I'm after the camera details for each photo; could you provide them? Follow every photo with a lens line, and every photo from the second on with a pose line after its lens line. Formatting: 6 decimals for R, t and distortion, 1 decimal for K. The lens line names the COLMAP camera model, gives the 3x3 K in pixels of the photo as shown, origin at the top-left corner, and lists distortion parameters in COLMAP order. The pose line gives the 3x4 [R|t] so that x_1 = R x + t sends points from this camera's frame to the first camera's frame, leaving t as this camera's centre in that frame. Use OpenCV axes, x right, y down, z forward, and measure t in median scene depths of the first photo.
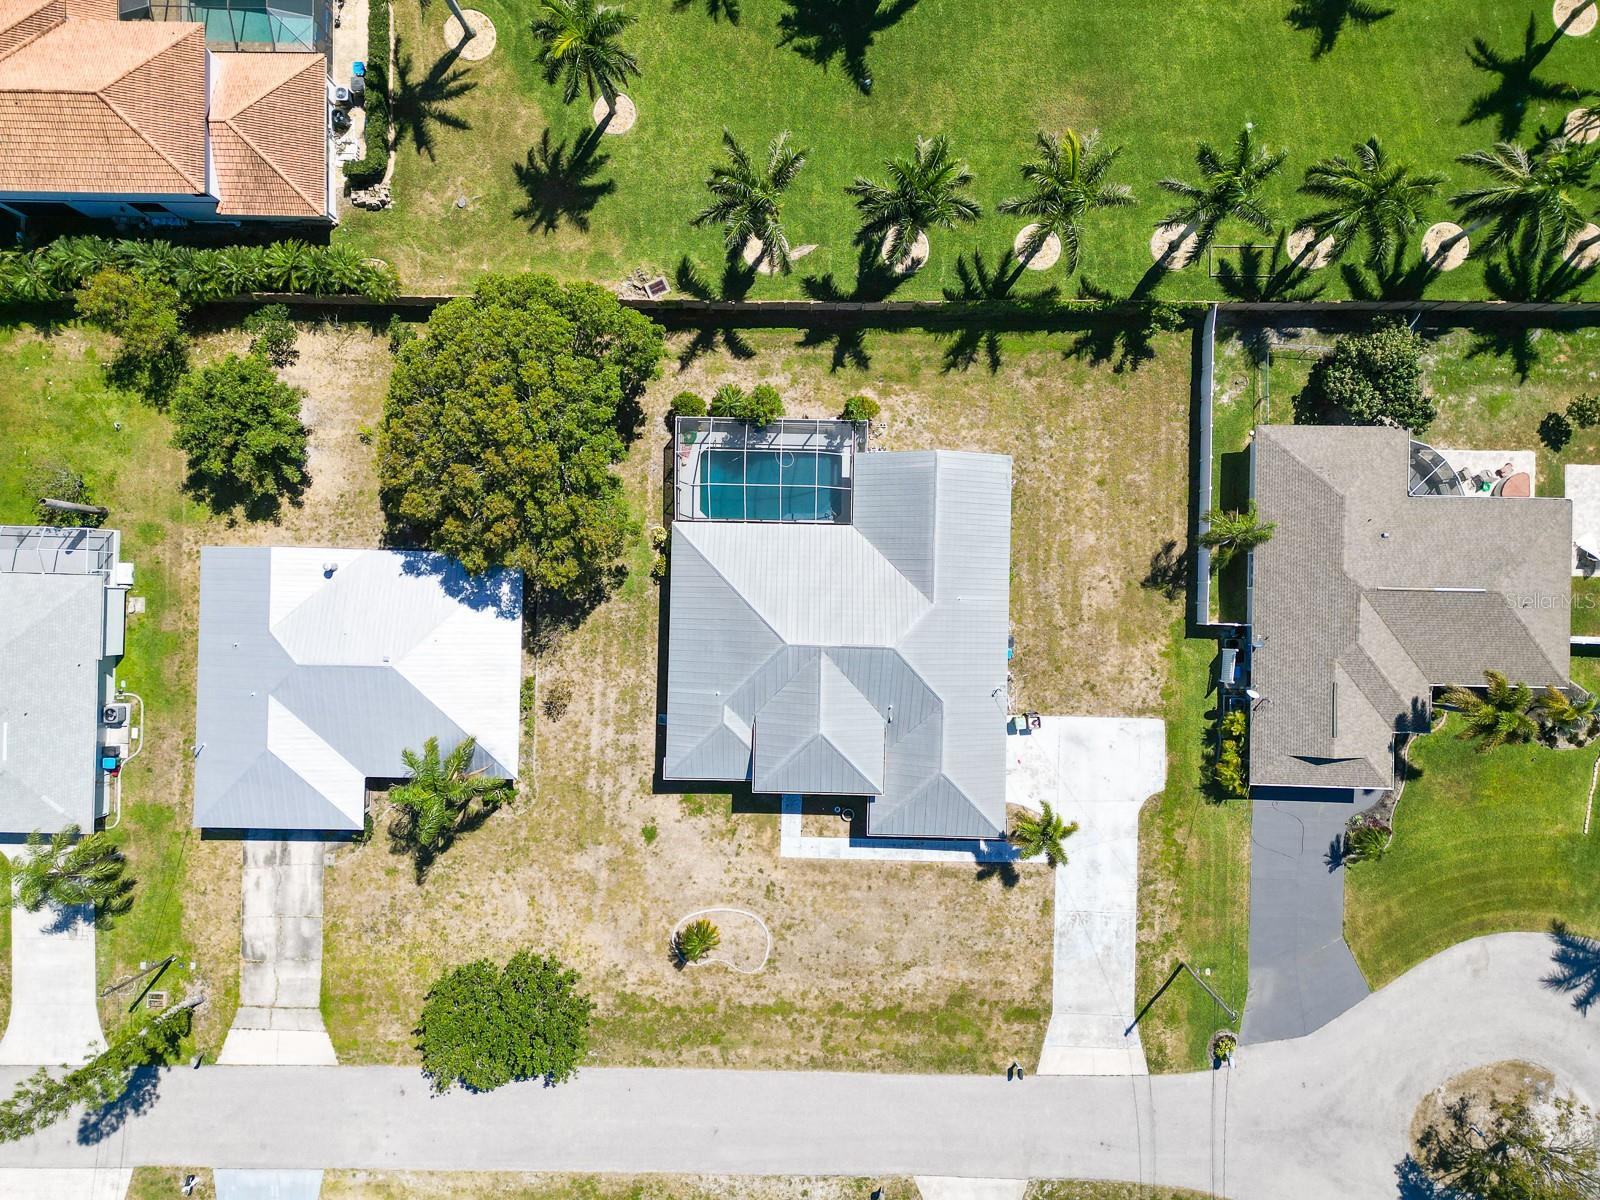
lens RADIAL K [[1116.0, 0, 801.9], [0, 1116.0, 595.4], [0, 0, 1]] dist [0.058923, -0.039356]
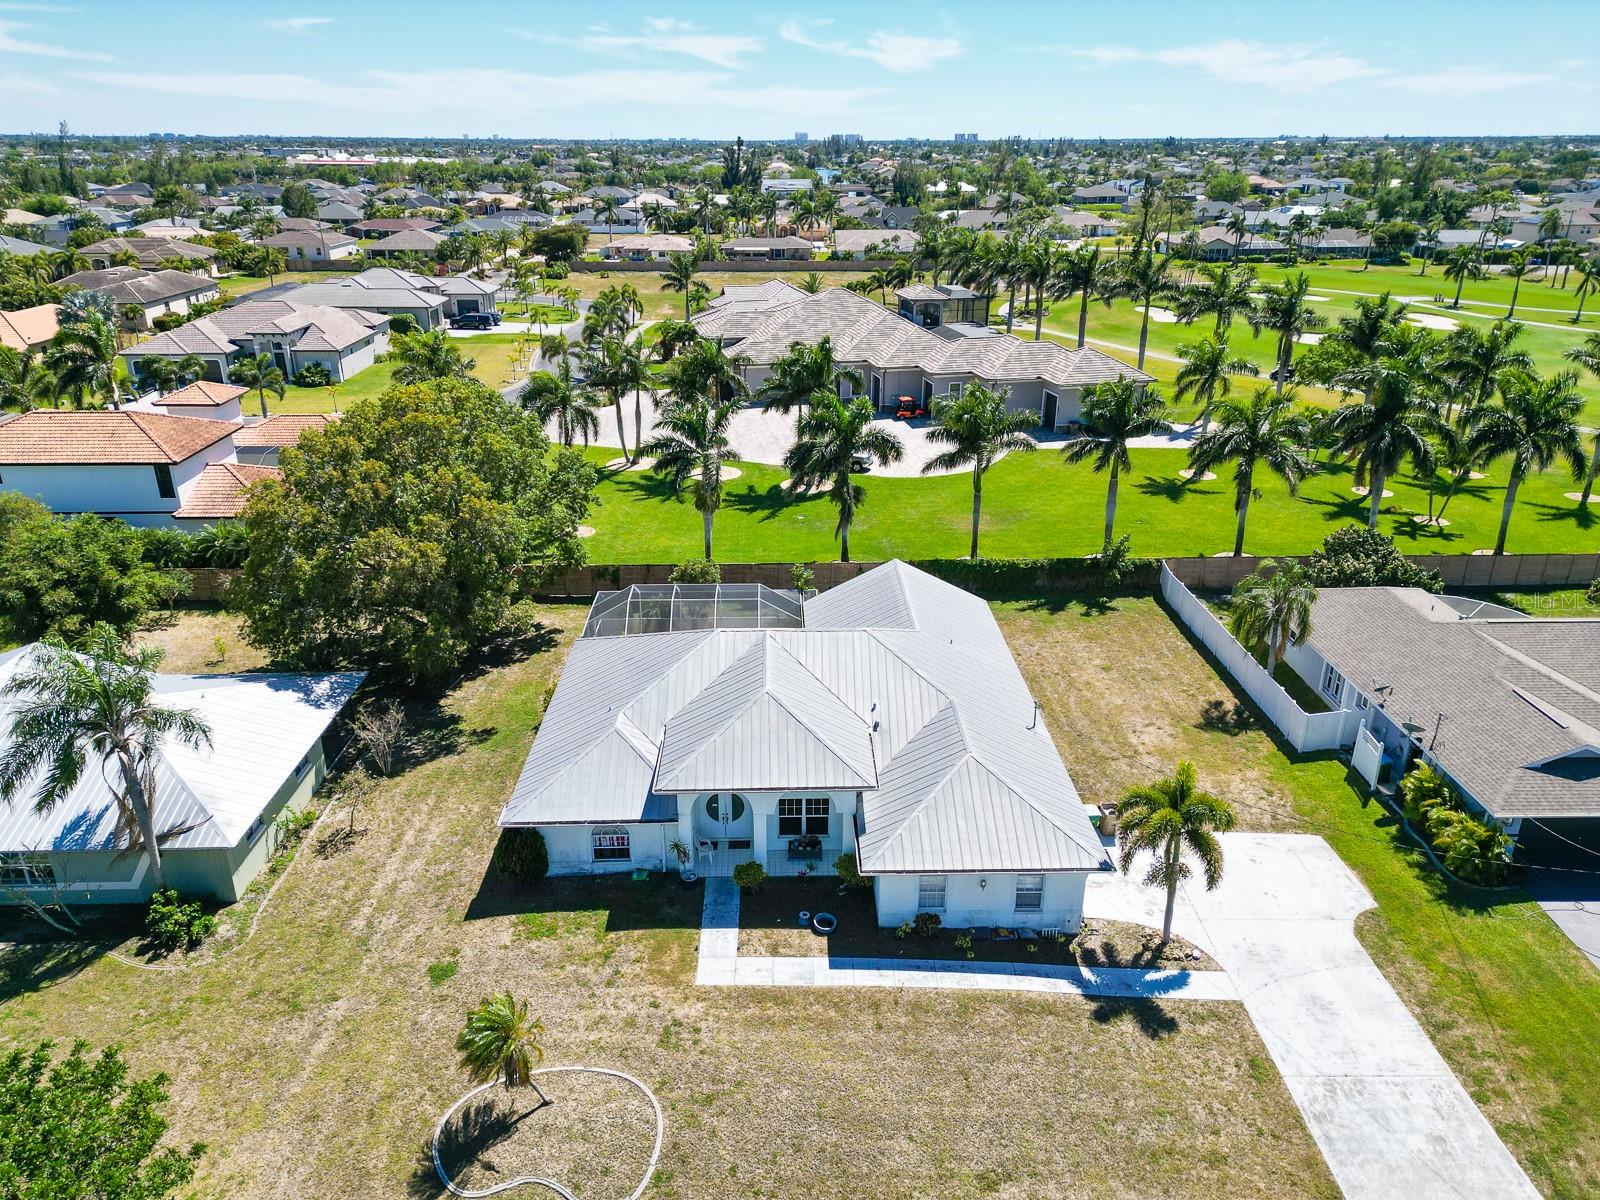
lens RADIAL K [[1116.0, 0, 788.2], [0, 1116.0, 607.5], [0, 0, 1]] dist [0.058923, -0.039356]
pose [[0.999162, -0.008661, 0.040007, 0.003847], [0.040157, 0.396884, -0.916990, 0.627993], [-0.007936, 0.917828, 0.396899, 0.638899]]
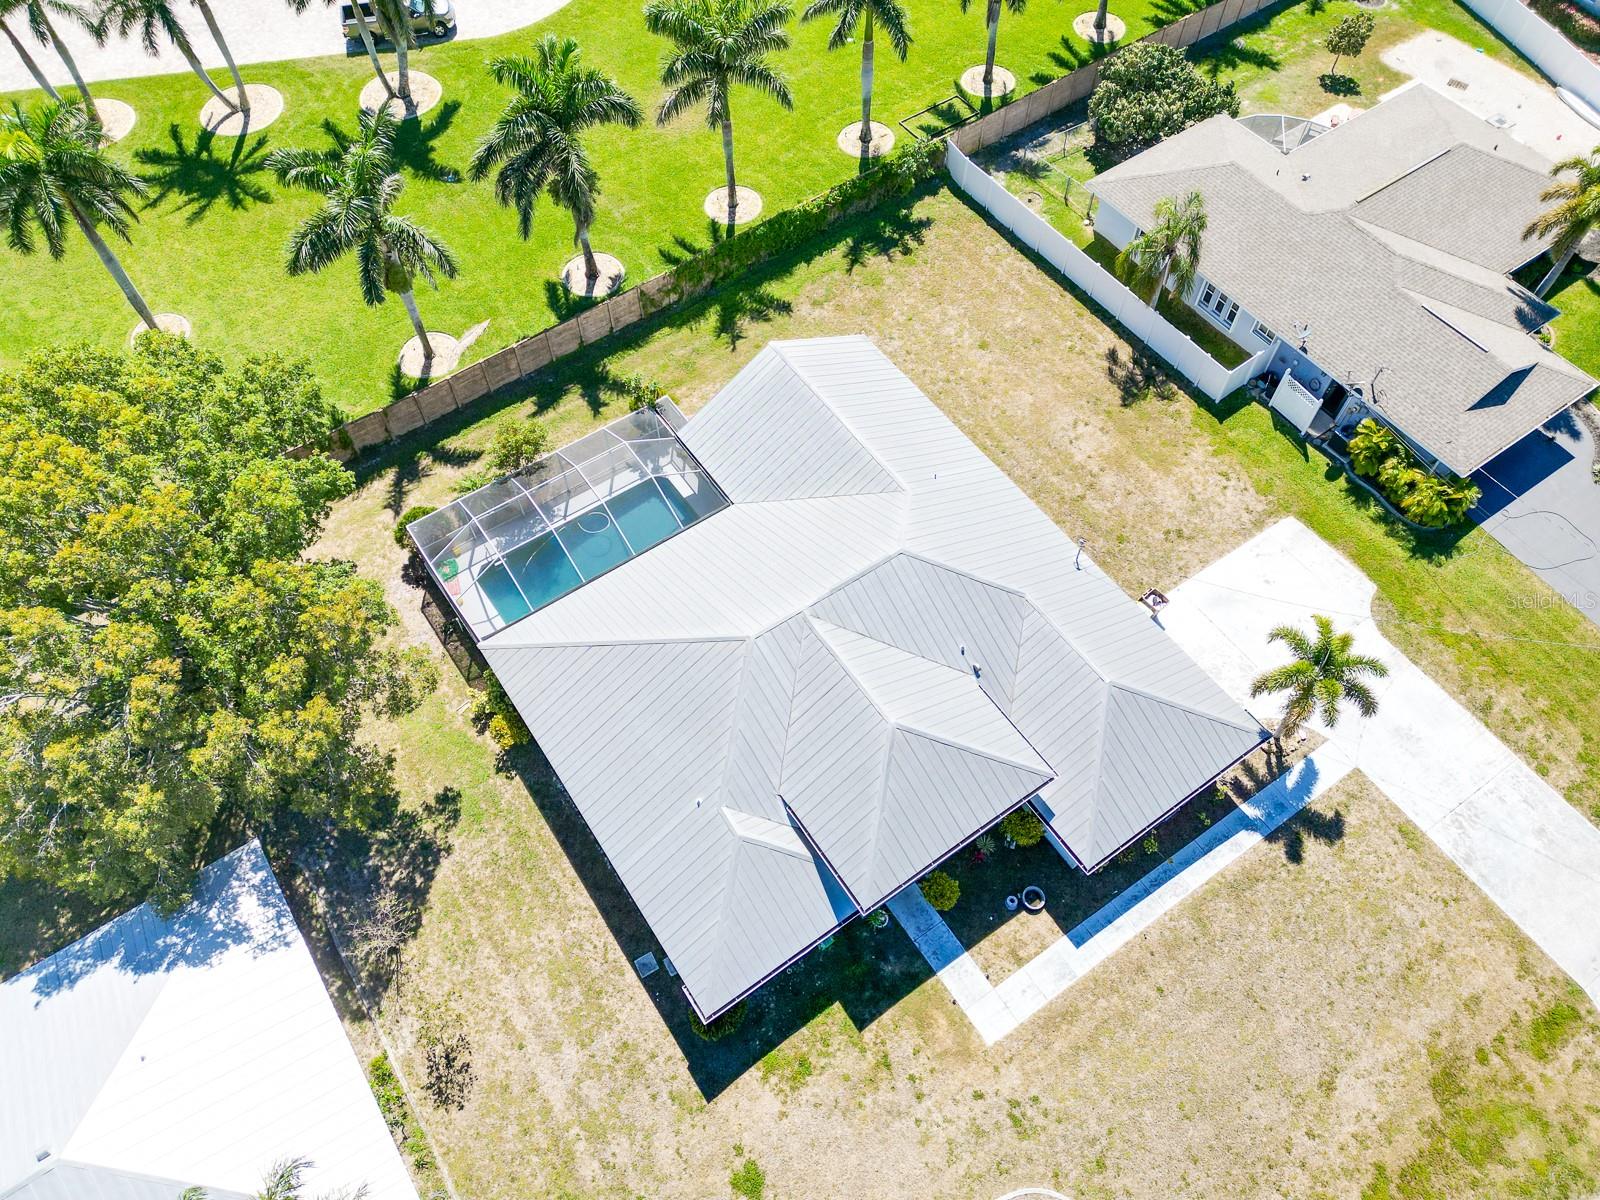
lens RADIAL K [[1116.0, 0, 801.1], [0, 1116.0, 596.9], [0, 0, 1]] dist [0.058923, -0.039356]
pose [[0.810303, -0.497601, 0.309519, -0.142919], [0.586009, 0.689390, -0.425834, 0.258868], [-0.001484, 0.526436, 0.850214, 0.460979]]
